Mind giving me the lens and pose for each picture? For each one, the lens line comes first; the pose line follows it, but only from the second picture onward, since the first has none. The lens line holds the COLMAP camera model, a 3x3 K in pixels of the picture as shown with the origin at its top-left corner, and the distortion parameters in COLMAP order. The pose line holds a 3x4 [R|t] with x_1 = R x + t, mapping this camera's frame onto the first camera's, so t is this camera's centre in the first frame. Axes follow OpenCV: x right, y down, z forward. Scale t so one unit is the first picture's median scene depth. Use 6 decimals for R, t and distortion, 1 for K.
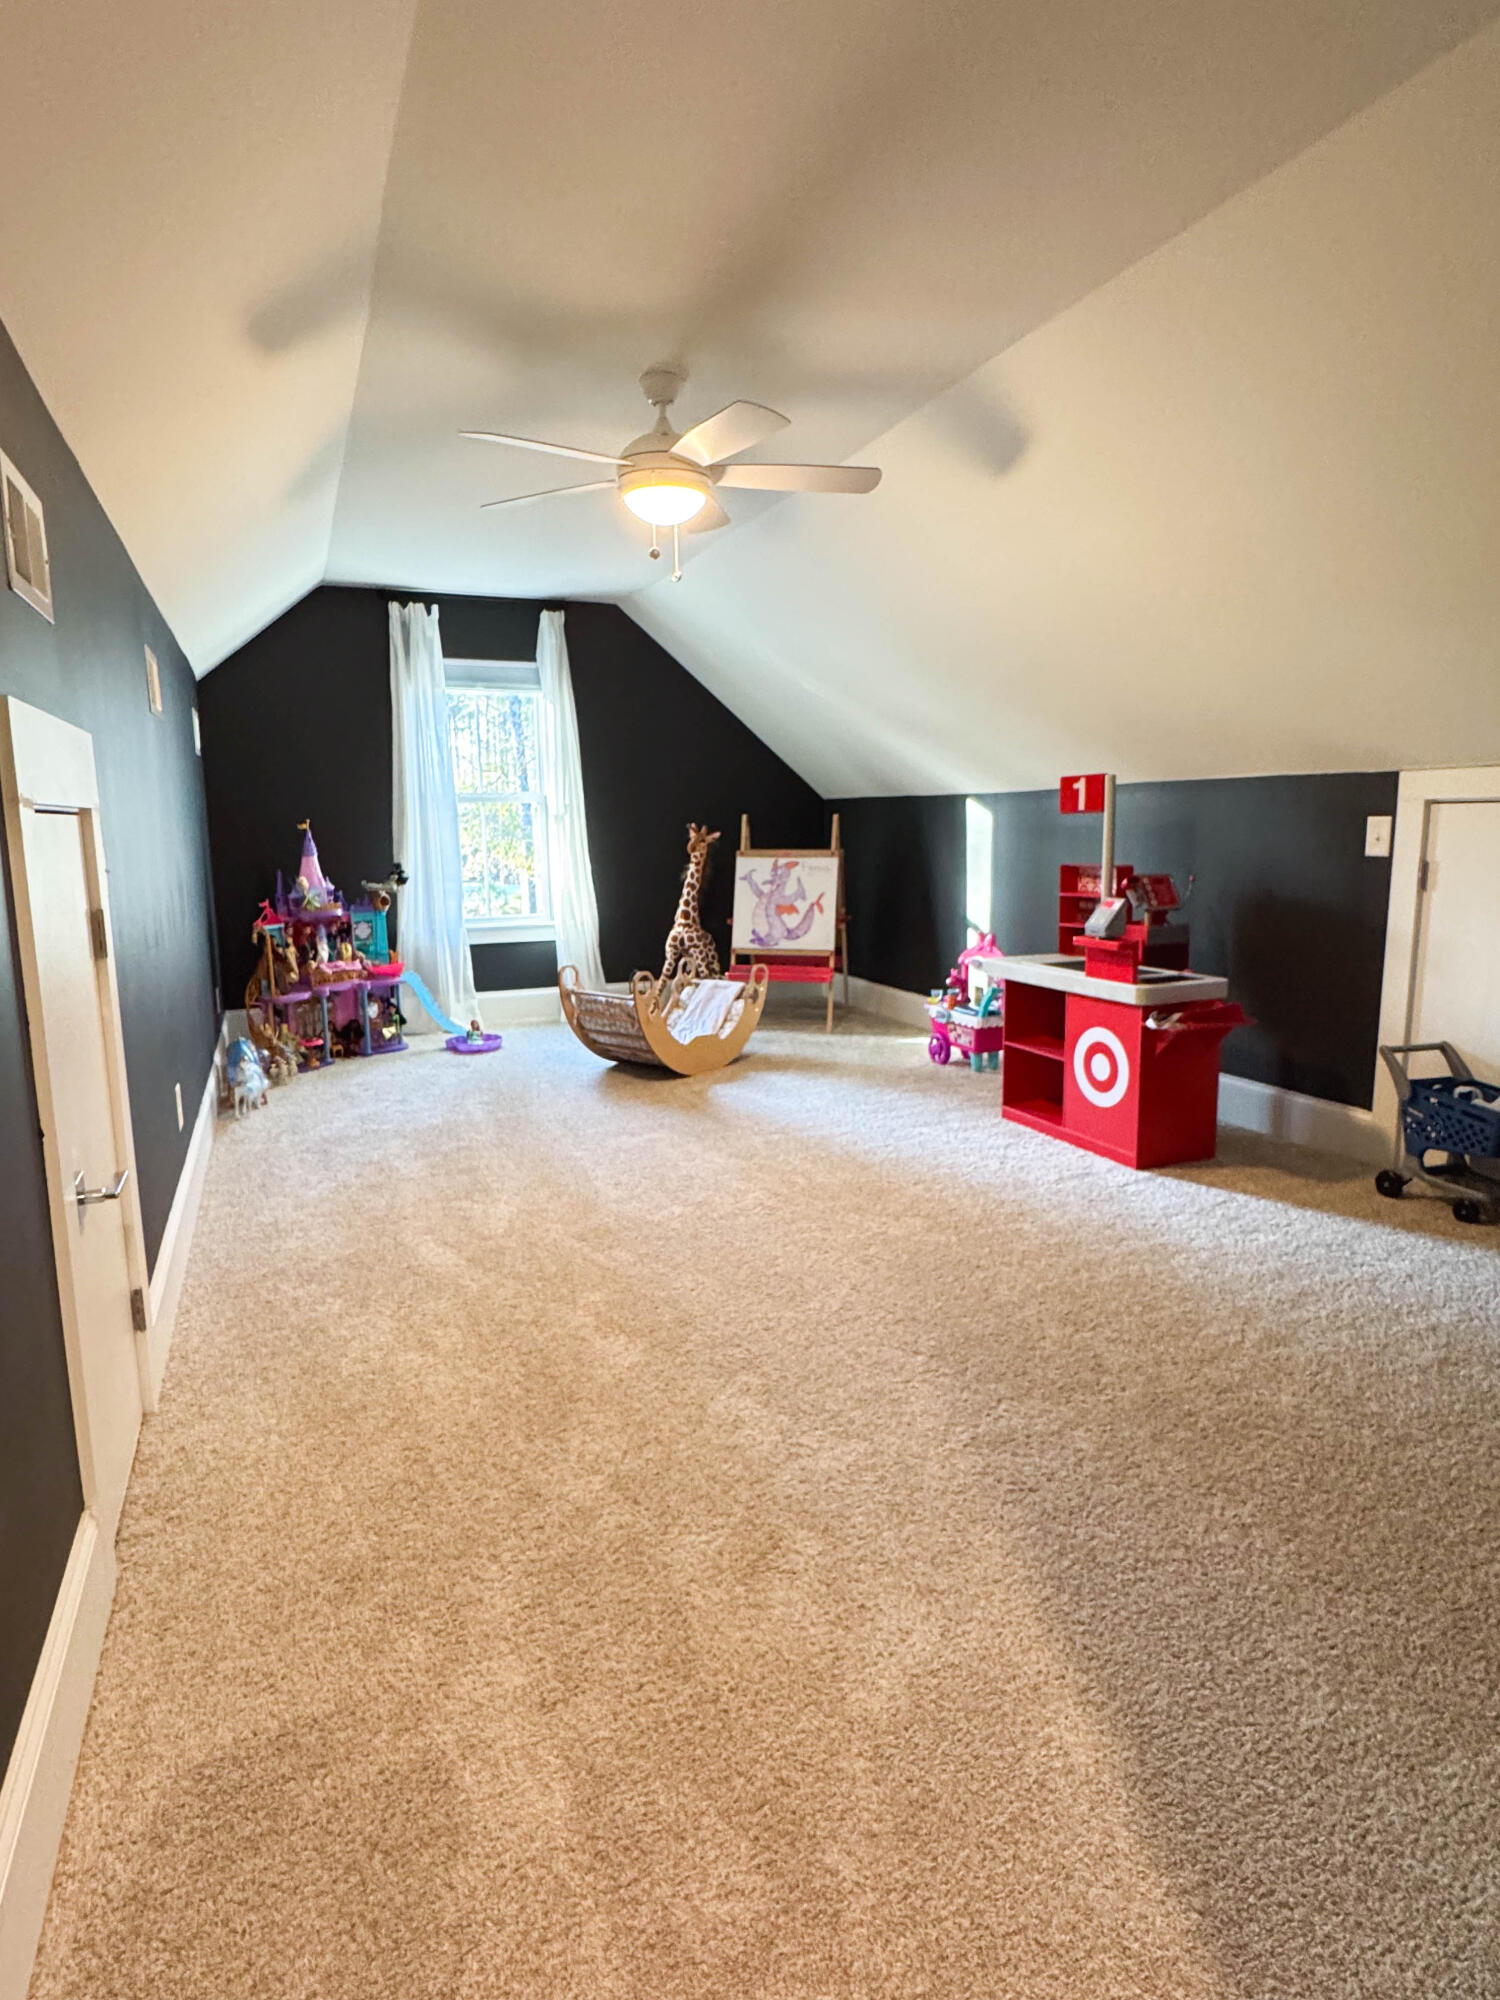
lens RADIAL K [[1106.7, 0, 750.0], [0, 1106.7, 1000.0], [0, 0, 1]] dist [-0.000406, -0.000114]
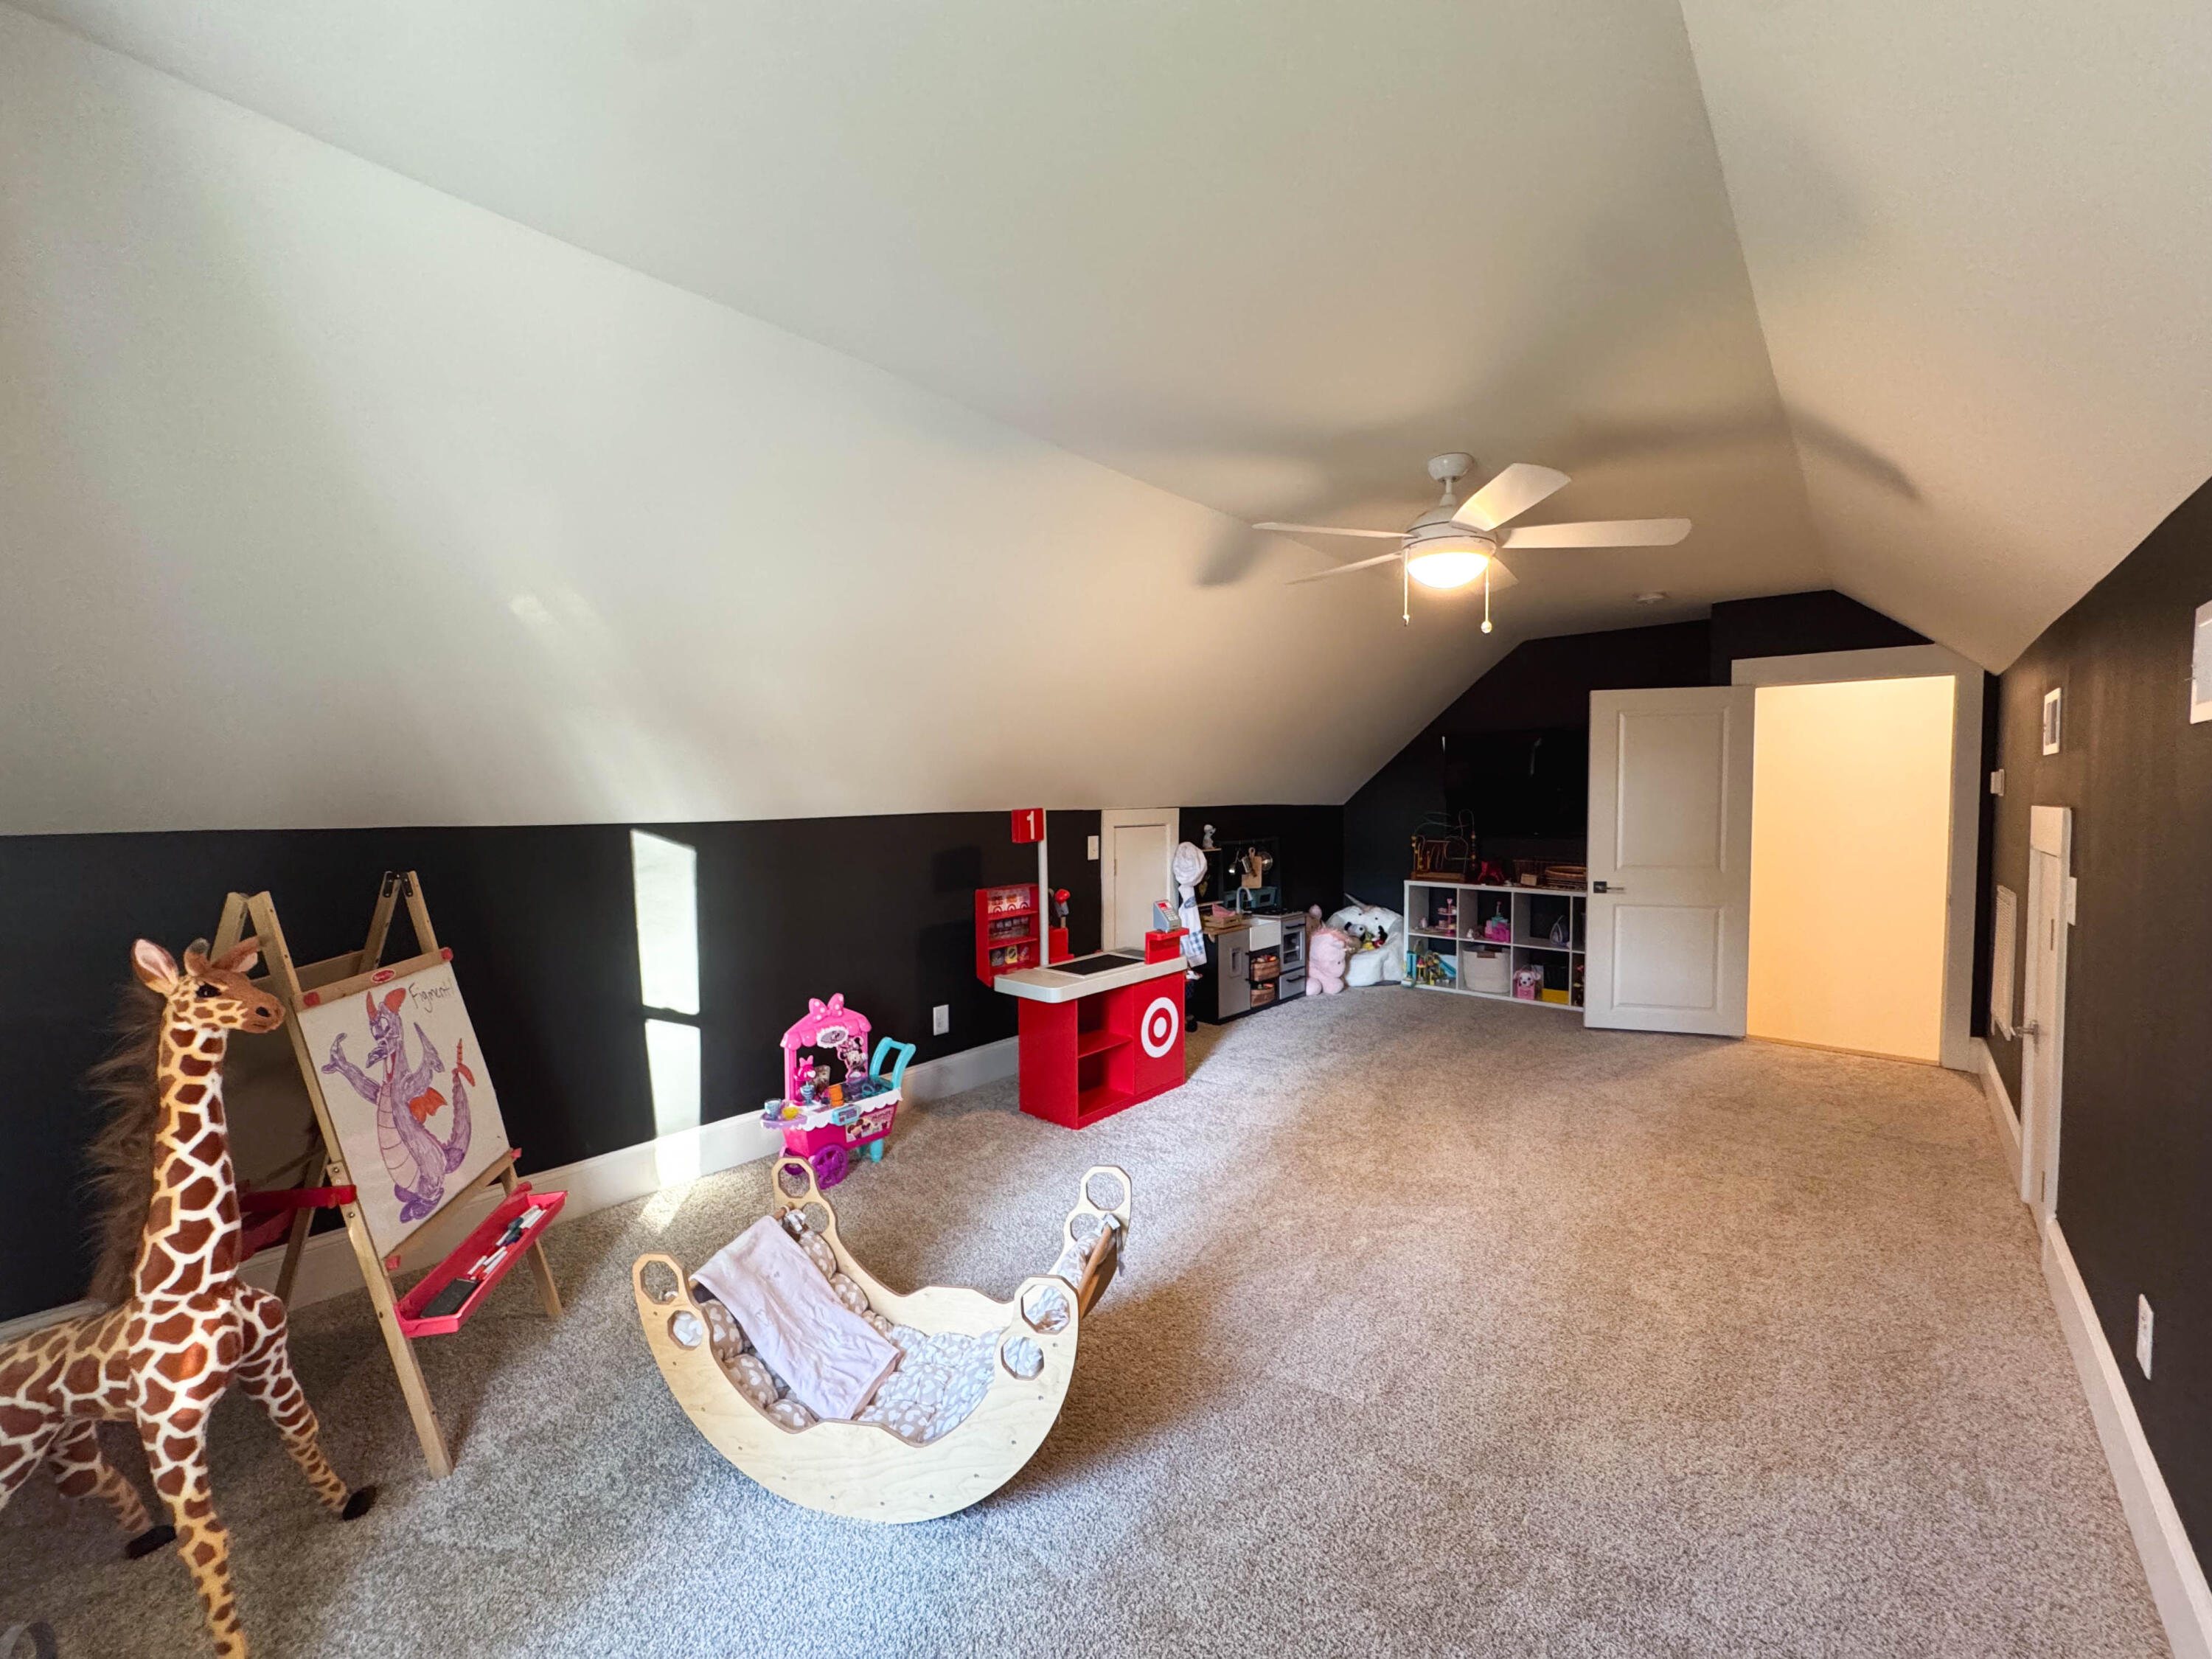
lens RADIAL K [[881.9, 0, 1106.0], [0, 881.9, 829.5], [0, 0, 1]] dist [-0.002822, -0.000197]
pose [[-0.433751, -0.025584, 0.900670, -0.408214], [0.150447, 0.983508, 0.100391, -0.195987], [-0.888384, 0.179047, -0.422748, 0.987587]]
